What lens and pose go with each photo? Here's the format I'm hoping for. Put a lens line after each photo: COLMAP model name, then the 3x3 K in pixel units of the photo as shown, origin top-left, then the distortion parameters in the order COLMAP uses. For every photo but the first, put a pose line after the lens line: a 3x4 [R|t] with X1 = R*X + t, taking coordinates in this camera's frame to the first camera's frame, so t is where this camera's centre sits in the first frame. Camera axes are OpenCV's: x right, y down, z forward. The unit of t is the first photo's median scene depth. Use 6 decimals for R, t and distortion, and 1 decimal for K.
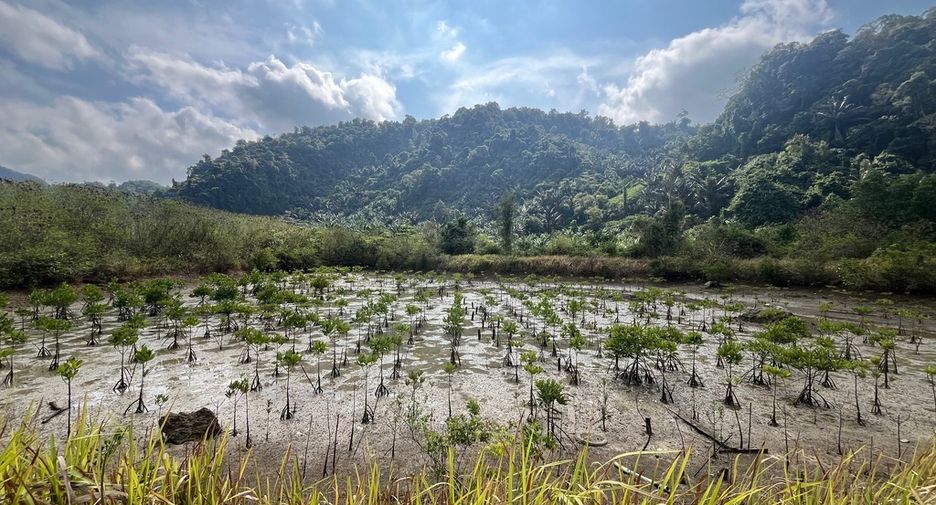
lens RADIAL K [[939.4, 0, 469.8], [0, 939.4, 254.5], [0, 0, 1]] dist [0.049239, 0.000000]
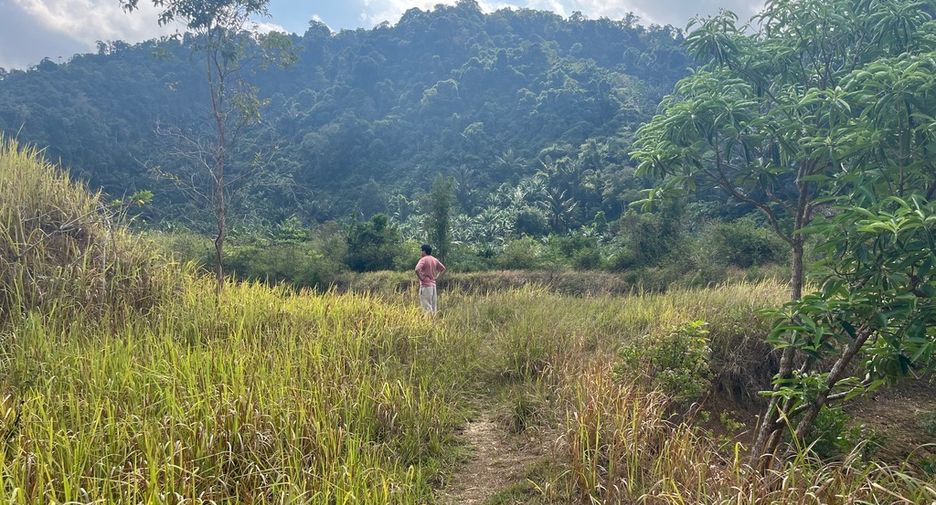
lens RADIAL K [[1178.4, 0, 466.7], [0, 1178.4, 253.4], [0, 0, 1]] dist [0.106892, 0.000000]
pose [[0.995182, -0.016042, 0.096729, -0.050429], [0.017133, 0.999799, -0.010456, -0.005697], [-0.096541, 0.012063, 0.995256, 0.339413]]
